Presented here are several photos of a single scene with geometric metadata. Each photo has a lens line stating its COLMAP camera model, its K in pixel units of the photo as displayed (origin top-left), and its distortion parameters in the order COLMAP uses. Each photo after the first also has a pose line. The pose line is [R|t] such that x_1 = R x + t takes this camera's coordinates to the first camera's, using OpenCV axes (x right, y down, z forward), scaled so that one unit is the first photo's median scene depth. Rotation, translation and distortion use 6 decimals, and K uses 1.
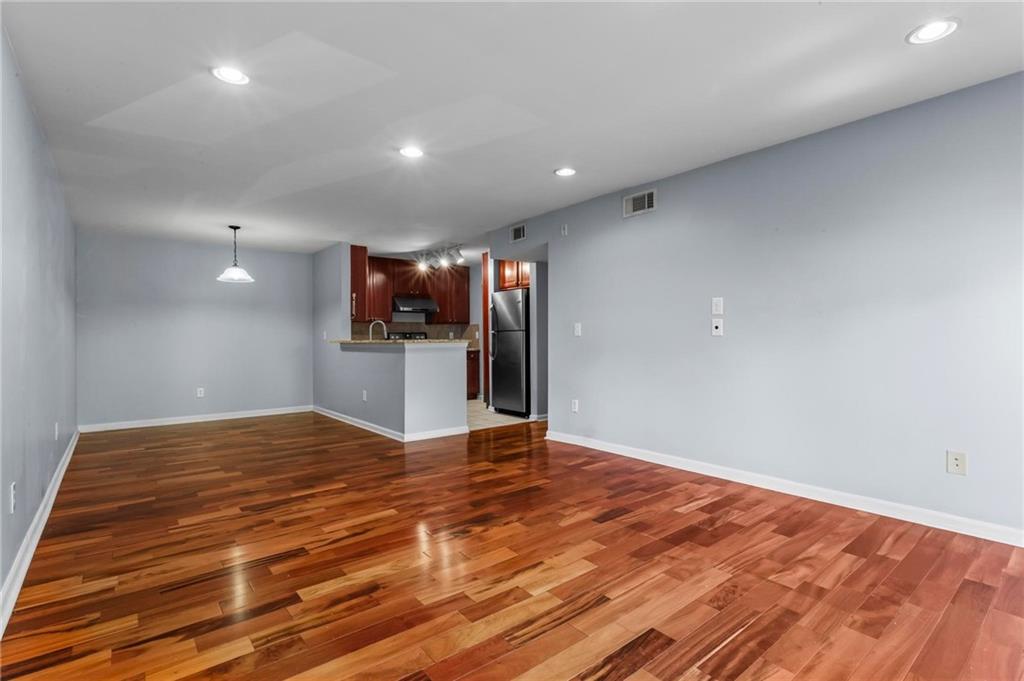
lens RADIAL K [[492.2, 0, 503.2], [0, 492.2, 335.7], [0, 0, 1]] dist [-0.001569, -0.000244]
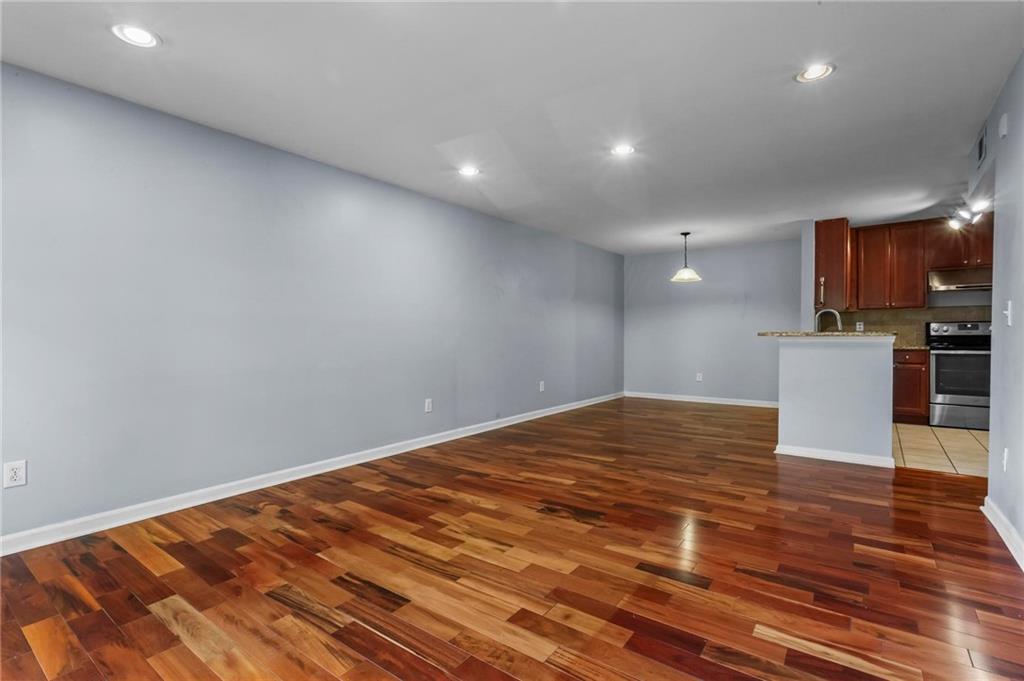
lens RADIAL K [[486.1, 0, 500.1], [0, 486.1, 337.7], [0, 0, 1]] dist [0.002865, 0.000373]
pose [[0.243679, 0.012693, -0.969773, 0.727808], [0.009836, 0.999831, 0.015558, -0.001556], [0.969806, -0.013330, 0.243513, 0.491504]]
